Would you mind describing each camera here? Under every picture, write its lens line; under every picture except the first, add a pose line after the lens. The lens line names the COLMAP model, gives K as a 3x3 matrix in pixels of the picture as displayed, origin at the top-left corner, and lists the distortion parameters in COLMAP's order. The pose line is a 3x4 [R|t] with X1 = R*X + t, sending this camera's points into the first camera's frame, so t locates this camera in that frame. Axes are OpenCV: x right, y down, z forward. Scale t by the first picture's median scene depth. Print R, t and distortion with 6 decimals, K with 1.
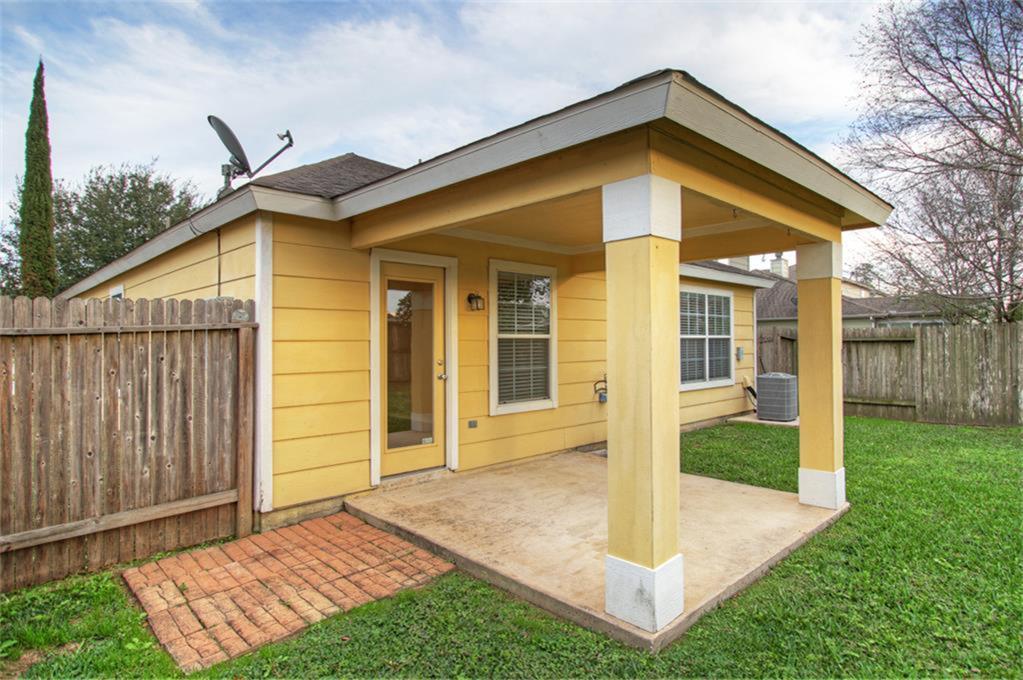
lens RADIAL K [[582.7, 0, 534.3], [0, 582.7, 341.9], [0, 0, 1]] dist [-0.014081, 0.000017]
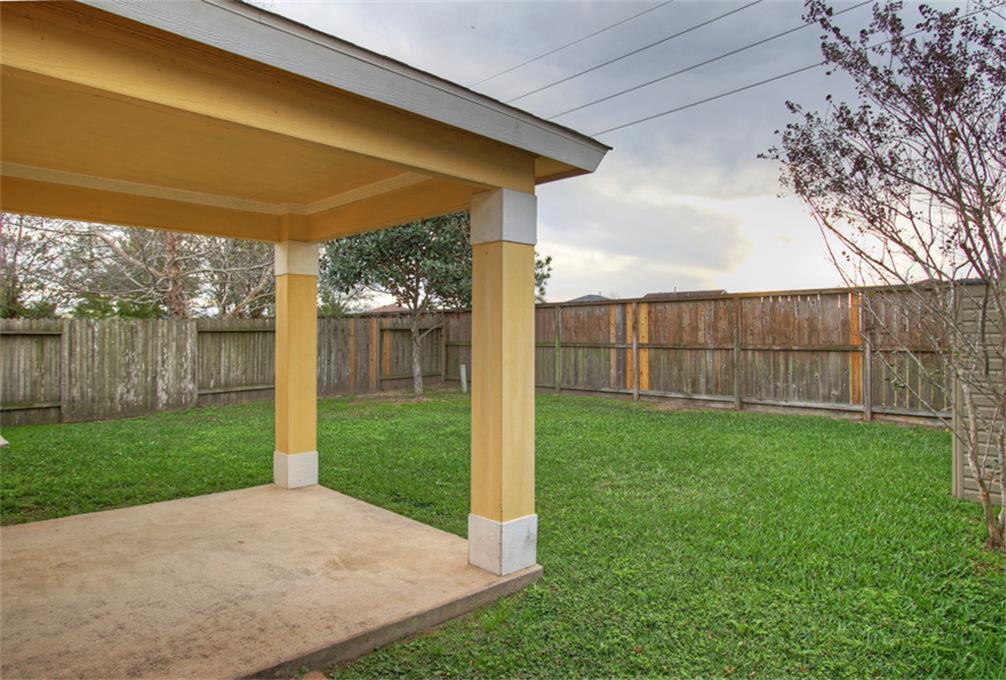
lens RADIAL K [[564.3, 0, 558.3], [0, 564.3, 333.9], [0, 0, 1]] dist [-0.016347, 0.005950]
pose [[-0.023101, 0.013106, 0.999647, -0.248970], [-0.003820, 0.999906, -0.013198, 0.005633], [-0.999726, -0.004124, -0.023049, 0.241498]]
